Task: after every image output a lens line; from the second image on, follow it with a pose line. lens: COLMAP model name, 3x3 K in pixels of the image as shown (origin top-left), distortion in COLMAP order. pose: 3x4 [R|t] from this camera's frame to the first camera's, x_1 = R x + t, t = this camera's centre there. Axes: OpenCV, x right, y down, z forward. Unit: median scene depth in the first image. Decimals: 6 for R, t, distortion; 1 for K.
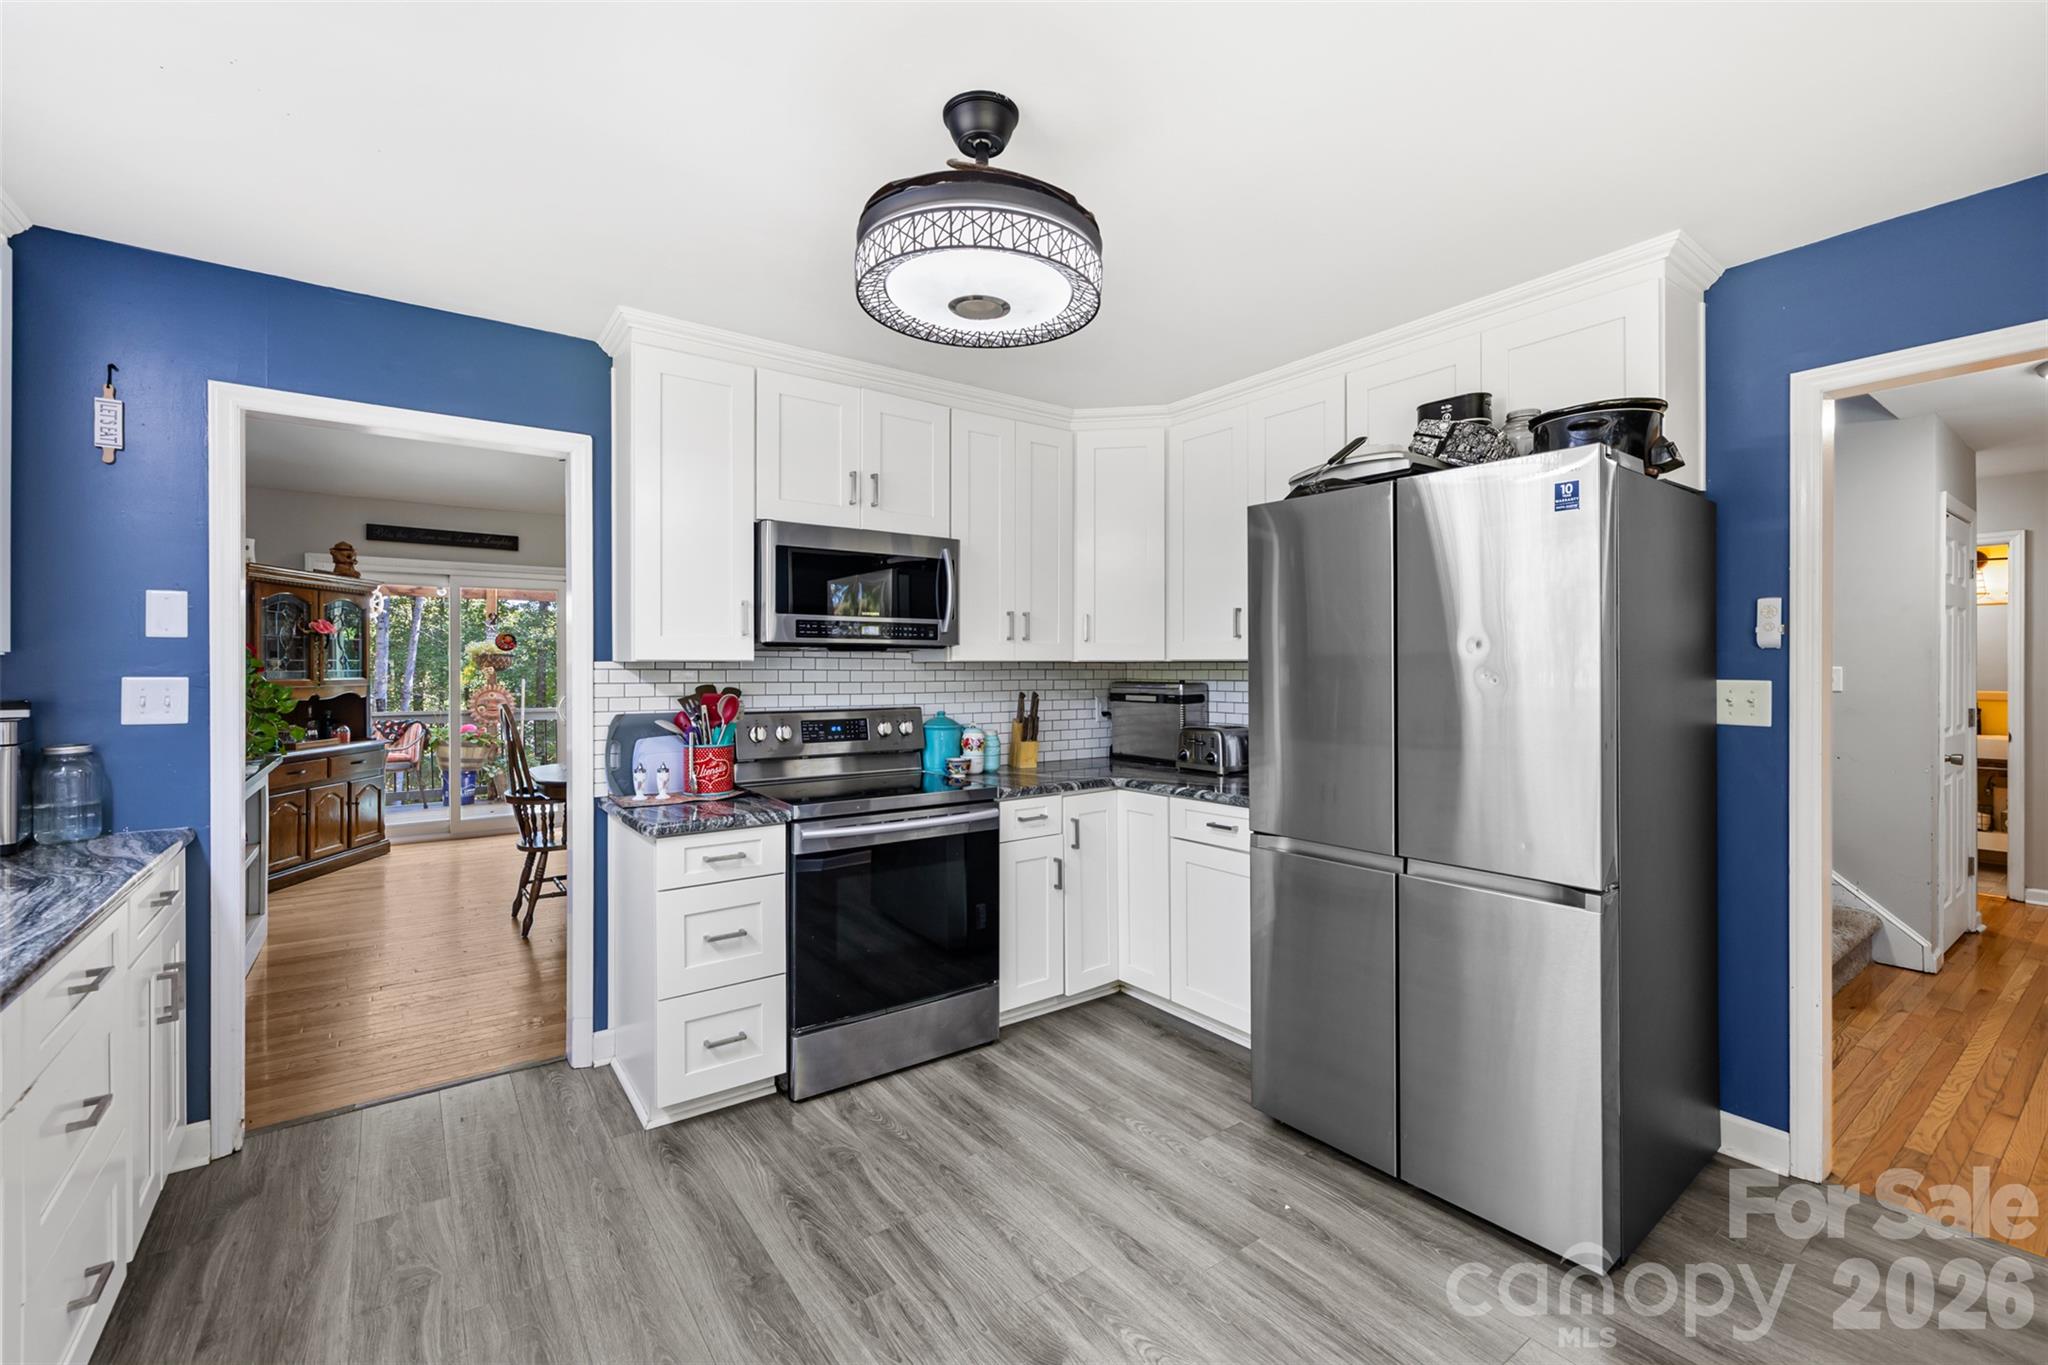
lens RADIAL K [[860.6, 0, 1028.6], [0, 860.6, 668.3], [0, 0, 1]] dist [0.001930, 0.000252]
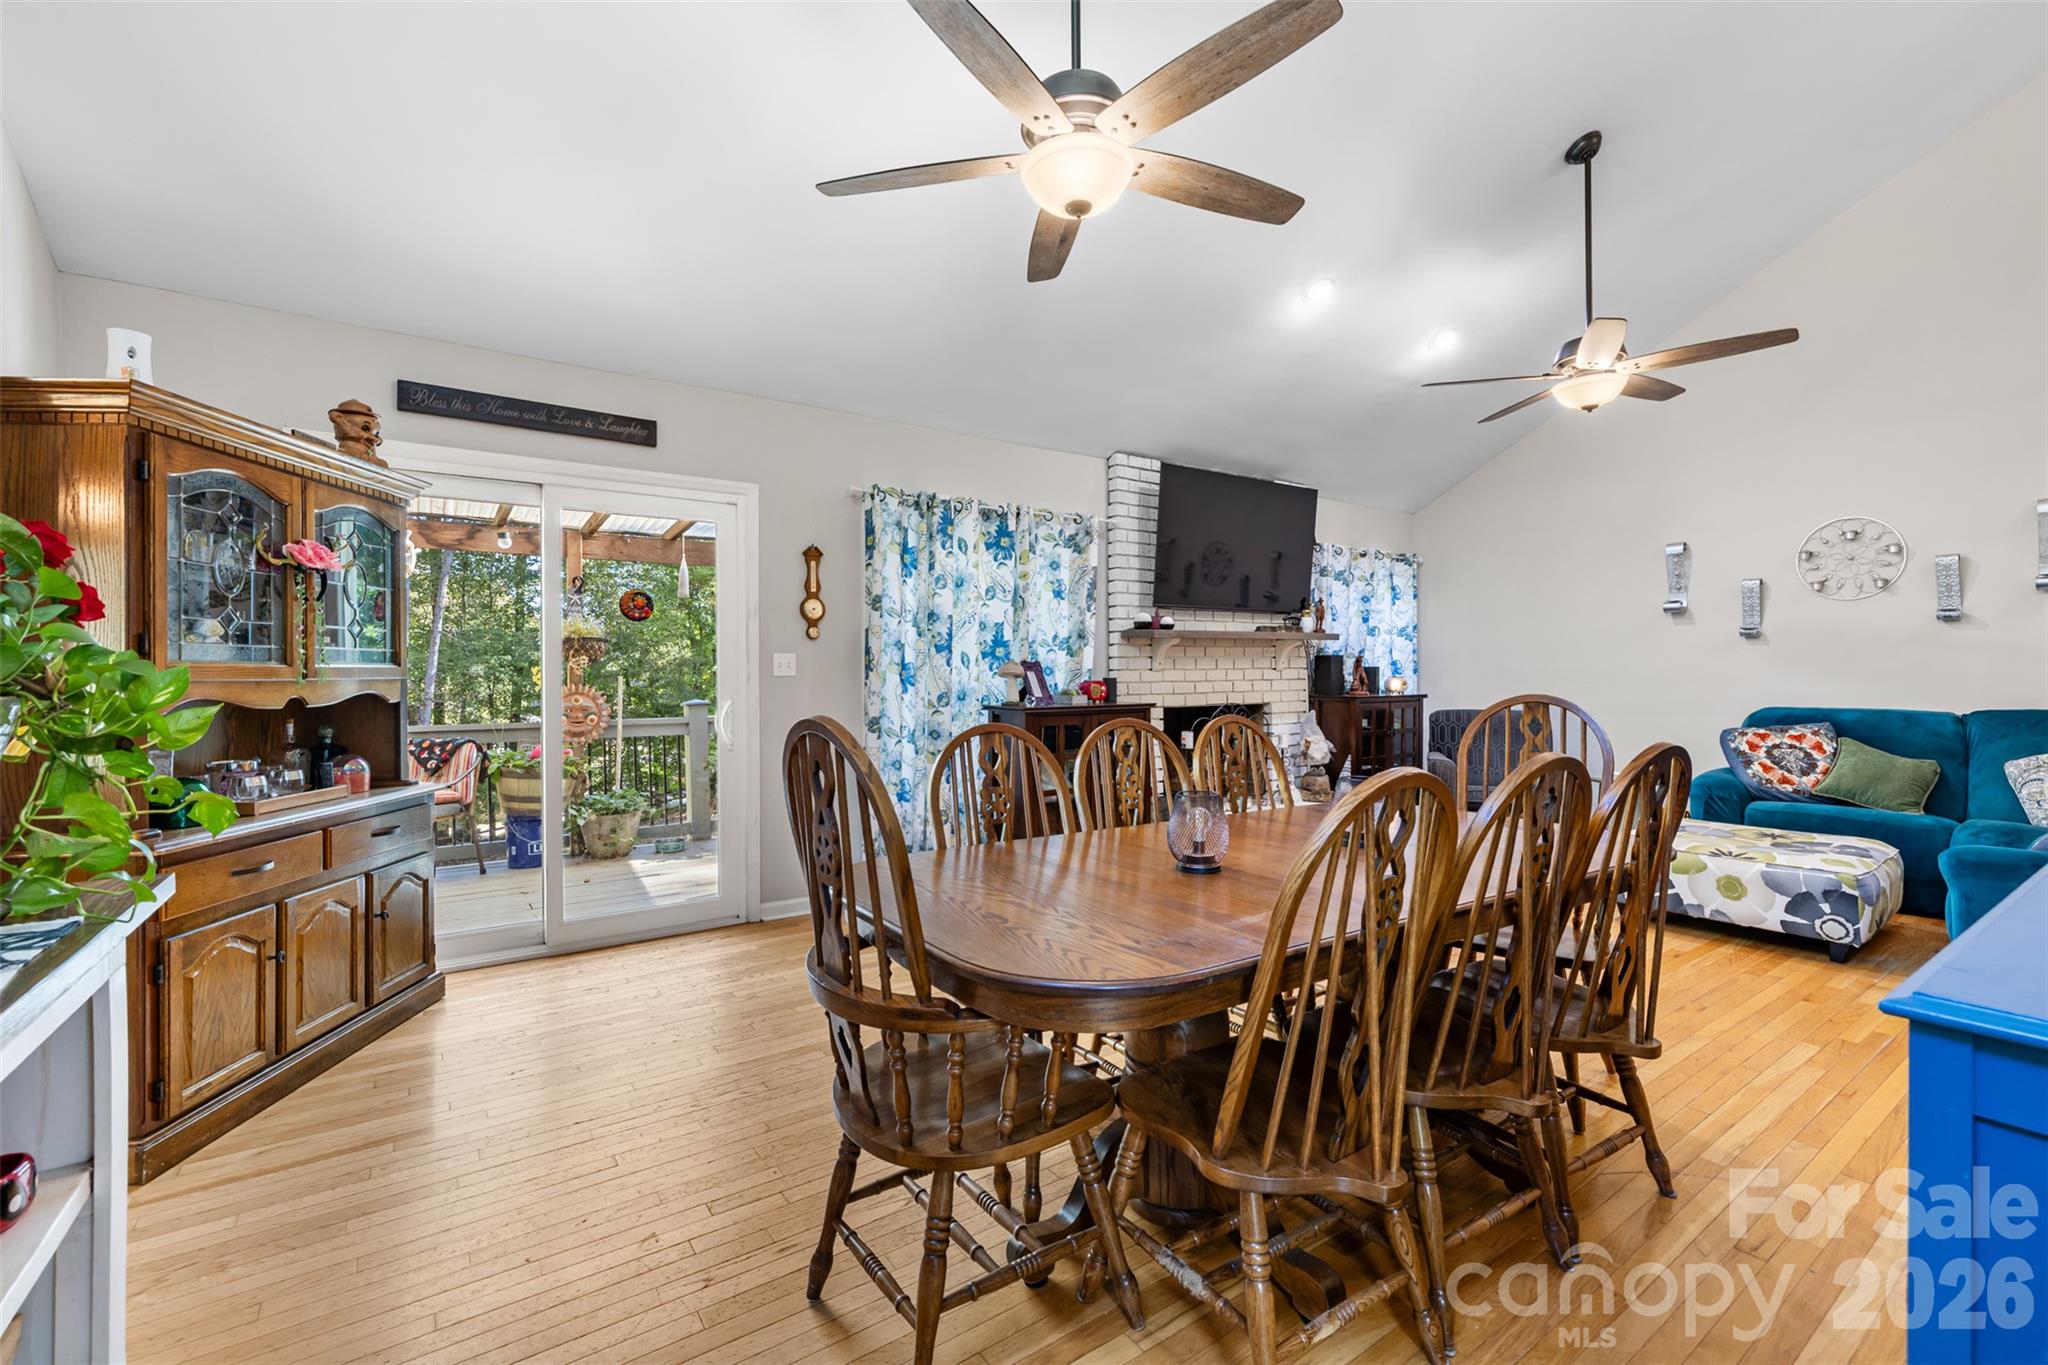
lens RADIAL K [[879.0, 0, 1037.8], [0, 879.0, 675.7], [0, 0, 1]] dist [0.000461, -0.000025]
pose [[0.999892, -0.002673, -0.014484, -0.407018], [0.002705, 0.999994, 0.002155, 0.018780], [0.014479, -0.002194, 0.999893, 0.514321]]
